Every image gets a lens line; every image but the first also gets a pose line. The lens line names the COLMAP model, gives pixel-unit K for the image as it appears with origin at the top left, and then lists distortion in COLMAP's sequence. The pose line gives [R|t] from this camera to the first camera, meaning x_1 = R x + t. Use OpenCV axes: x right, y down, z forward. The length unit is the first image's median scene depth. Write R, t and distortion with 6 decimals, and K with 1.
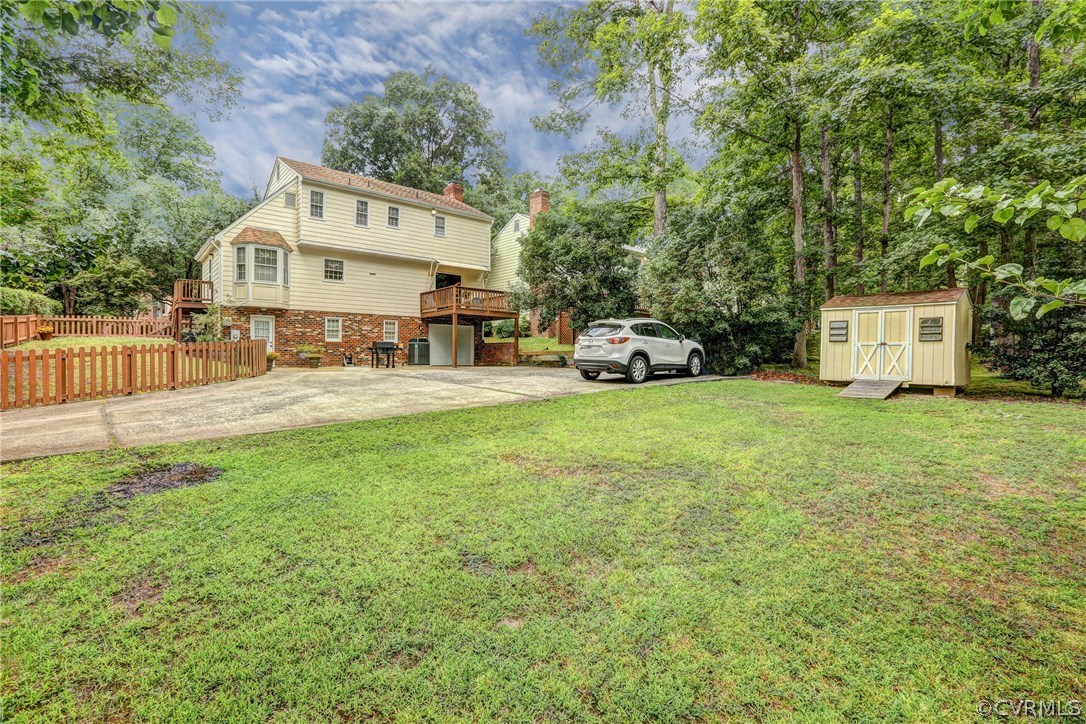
lens RADIAL K [[498.1, 0, 540.1], [0, 498.1, 366.2], [0, 0, 1]] dist [-0.057281, 0.022838]
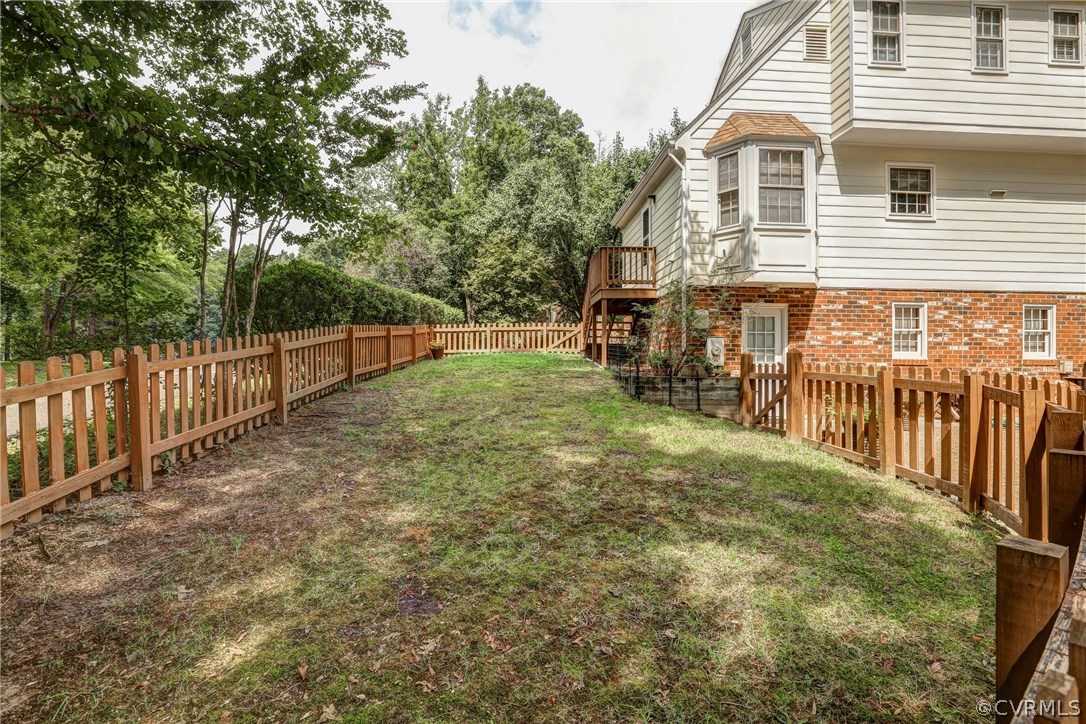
lens RADIAL K [[498.6, 0, 543.0], [0, 498.6, 362.0], [0, 0, 1]] dist [-0.052560, 0.019082]
pose [[0.786990, -0.000411, -0.616966, -0.404498], [-0.010291, 0.999852, -0.013793, -0.038121], [0.616880, 0.017204, 0.786869, 0.468464]]
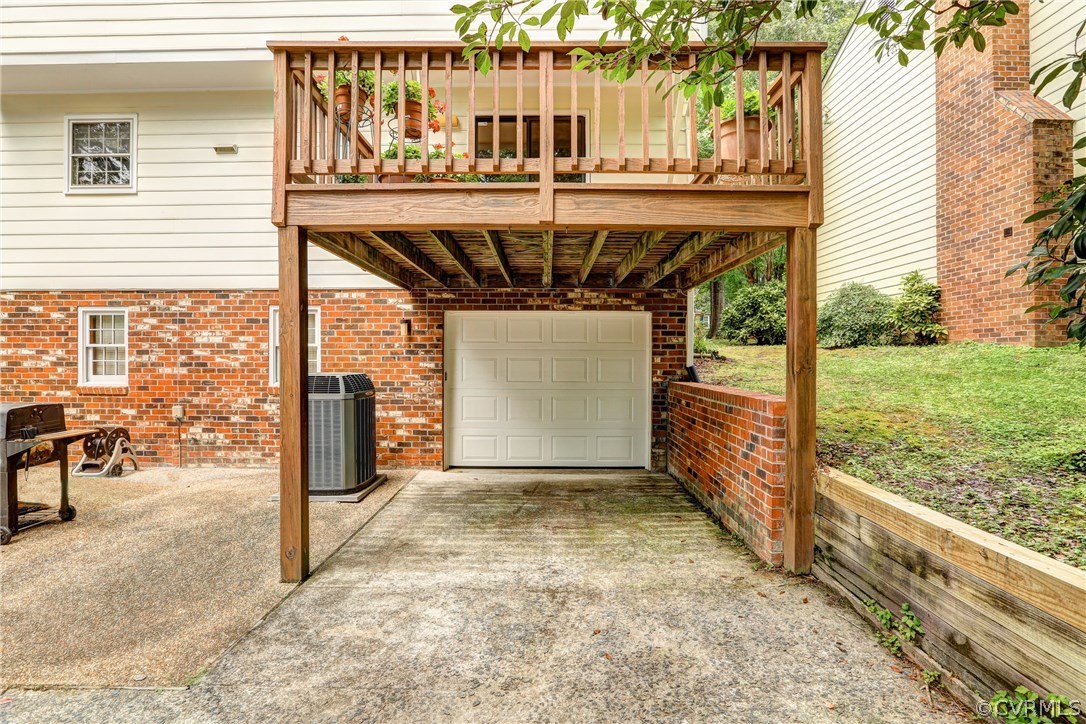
lens RADIAL K [[498.6, 0, 543.0], [0, 498.6, 362.0], [0, 0, 1]] dist [-0.052560, 0.019082]
pose [[0.752477, 0.000249, -0.658619, -0.012149], [-0.008250, 0.999925, -0.009047, -0.064134], [0.658567, 0.012242, 0.752422, 0.943670]]
